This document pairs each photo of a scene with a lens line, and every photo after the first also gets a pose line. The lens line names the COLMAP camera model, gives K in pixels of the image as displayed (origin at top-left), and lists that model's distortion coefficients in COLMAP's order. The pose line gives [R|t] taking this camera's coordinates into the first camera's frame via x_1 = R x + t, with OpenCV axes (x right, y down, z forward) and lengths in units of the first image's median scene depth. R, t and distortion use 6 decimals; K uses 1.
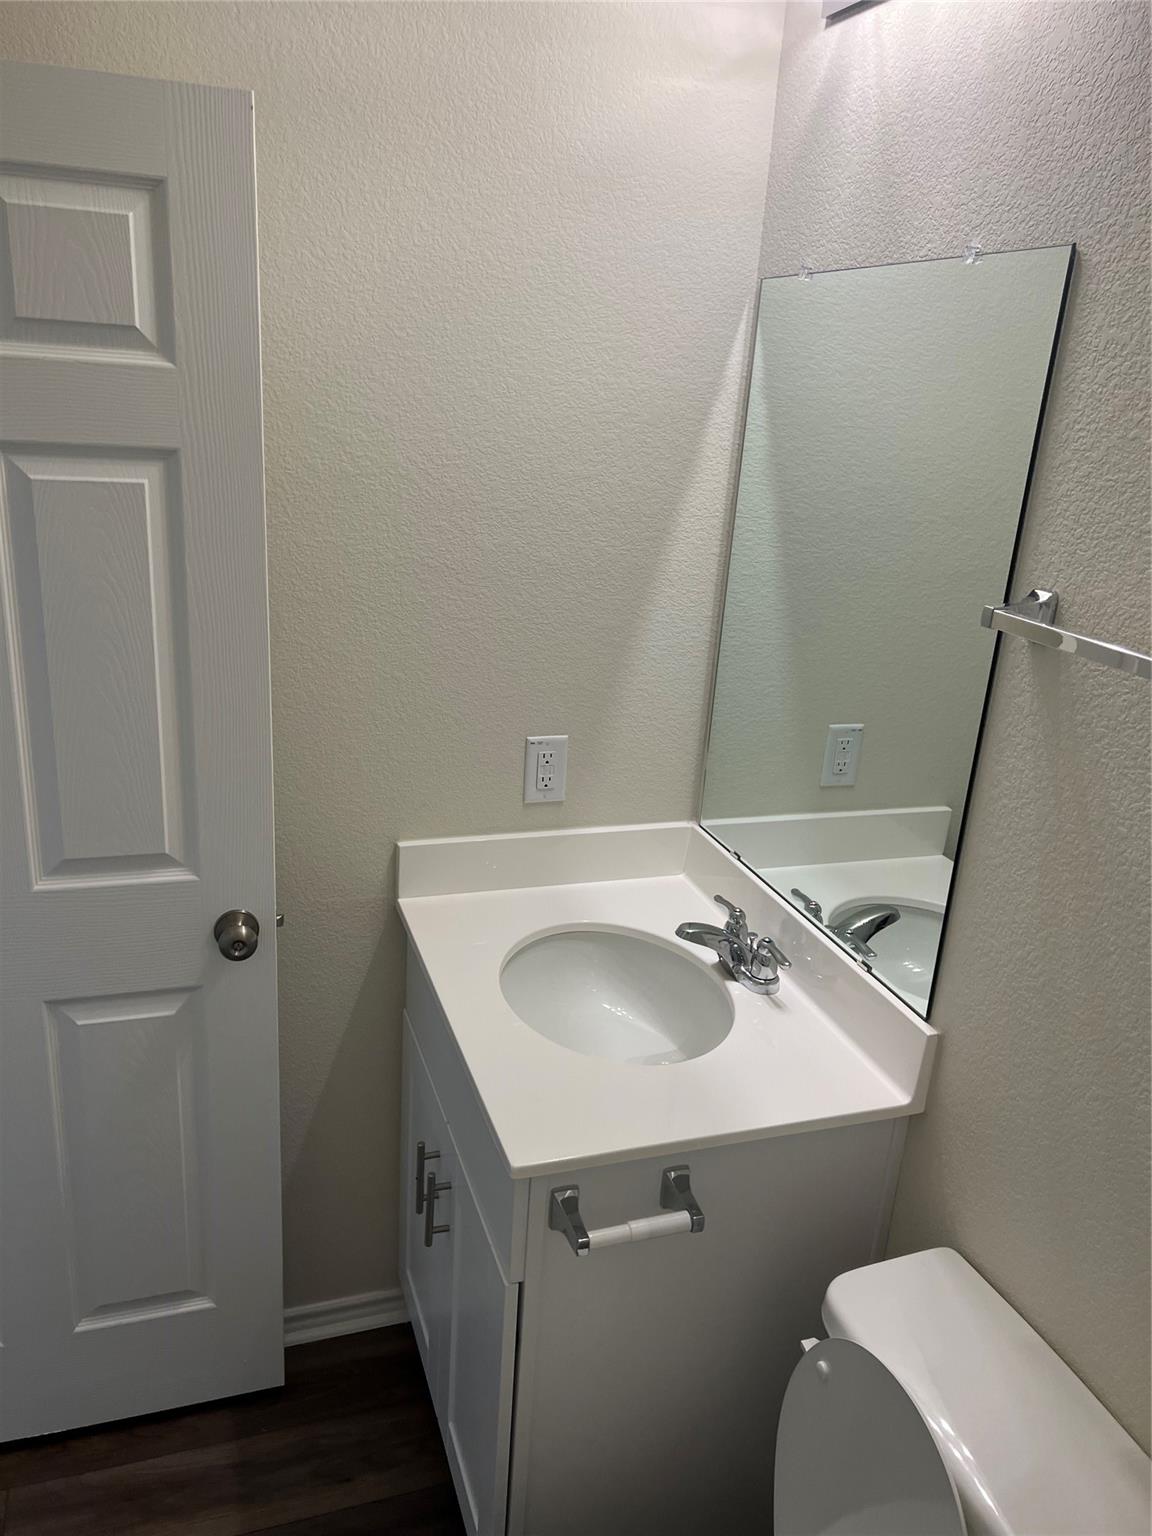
lens RADIAL K [[1147.7, 0, 573.6], [0, 1147.7, 771.6], [0, 0, 1]] dist [0.006546, -0.024644]
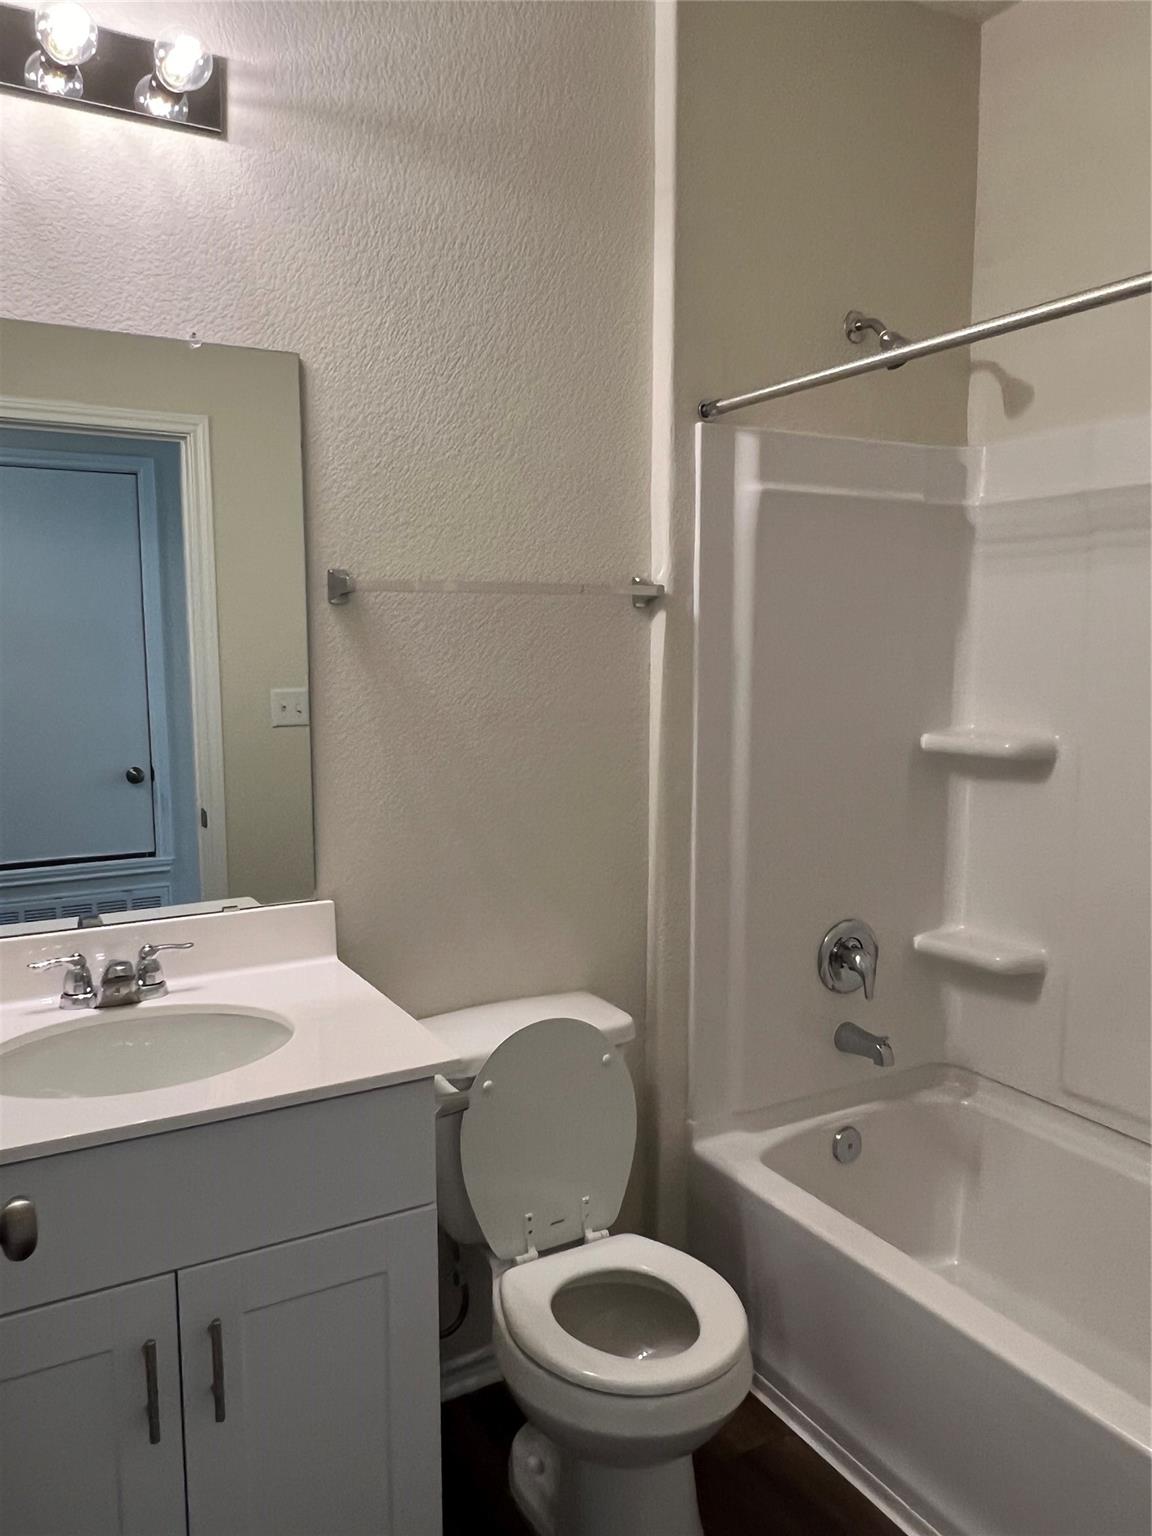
lens RADIAL K [[1128.4, 0, 573.4], [0, 1128.4, 766.2], [0, 0, 1]] dist [-0.010494, -0.002695]
pose [[-0.175890, -0.160364, 0.971260, -1.177473], [0.316936, 0.924883, 0.210102, -0.130312], [-0.931995, 0.344782, -0.111853, 0.963318]]
